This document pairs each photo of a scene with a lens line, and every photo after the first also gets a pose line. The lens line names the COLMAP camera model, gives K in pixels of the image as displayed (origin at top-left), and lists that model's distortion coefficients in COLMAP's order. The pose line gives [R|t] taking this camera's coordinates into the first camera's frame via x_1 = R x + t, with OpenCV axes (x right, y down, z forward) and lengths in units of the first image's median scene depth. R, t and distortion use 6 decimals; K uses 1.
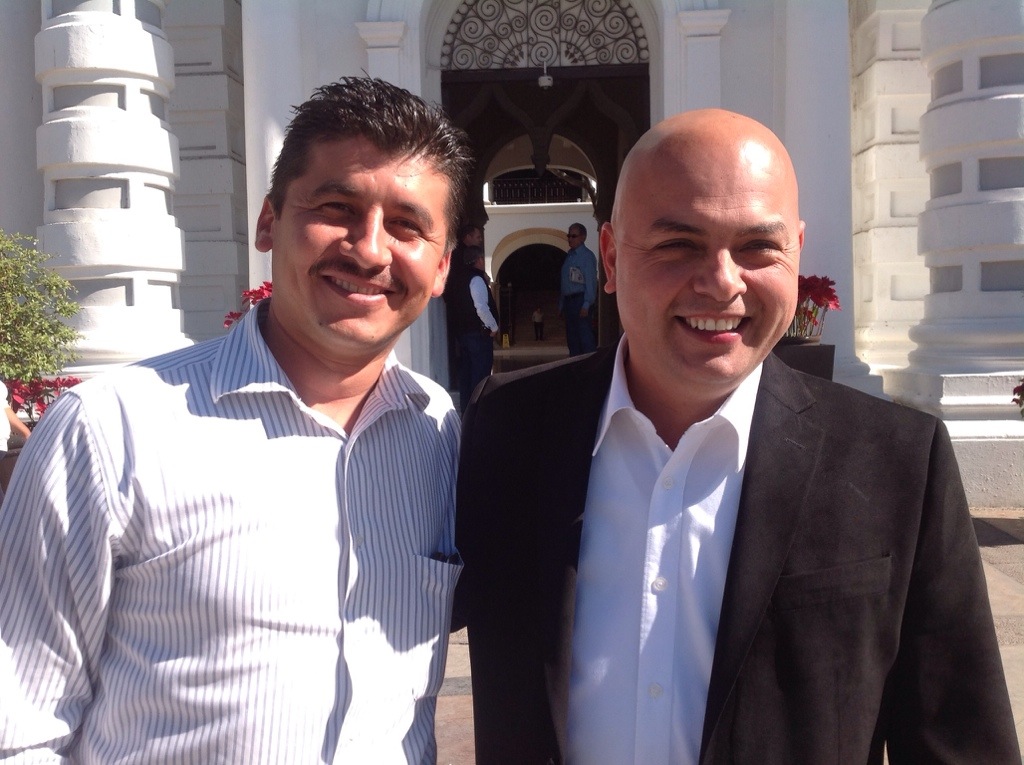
lens RADIAL K [[944.2, 0, 510.9], [0, 944.2, 382.4], [0, 0, 1]] dist [0.022279, 0.000000]
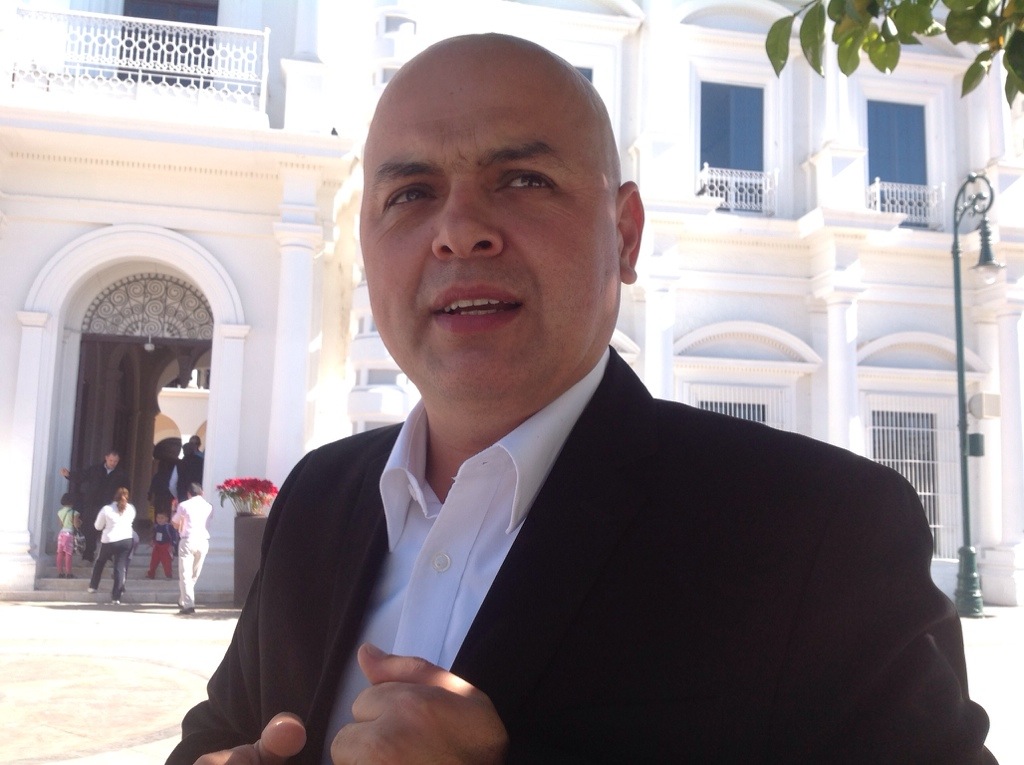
lens RADIAL K [[944.2, 0, 514.0], [0, 944.2, 382.8], [0, 0, 1]] dist [0.022279, 0.000000]
pose [[0.958959, 0.081156, 0.271682, 0.193052], [-0.026878, 0.979868, -0.197831, 0.042875], [-0.282267, 0.182410, 0.941834, -0.665095]]
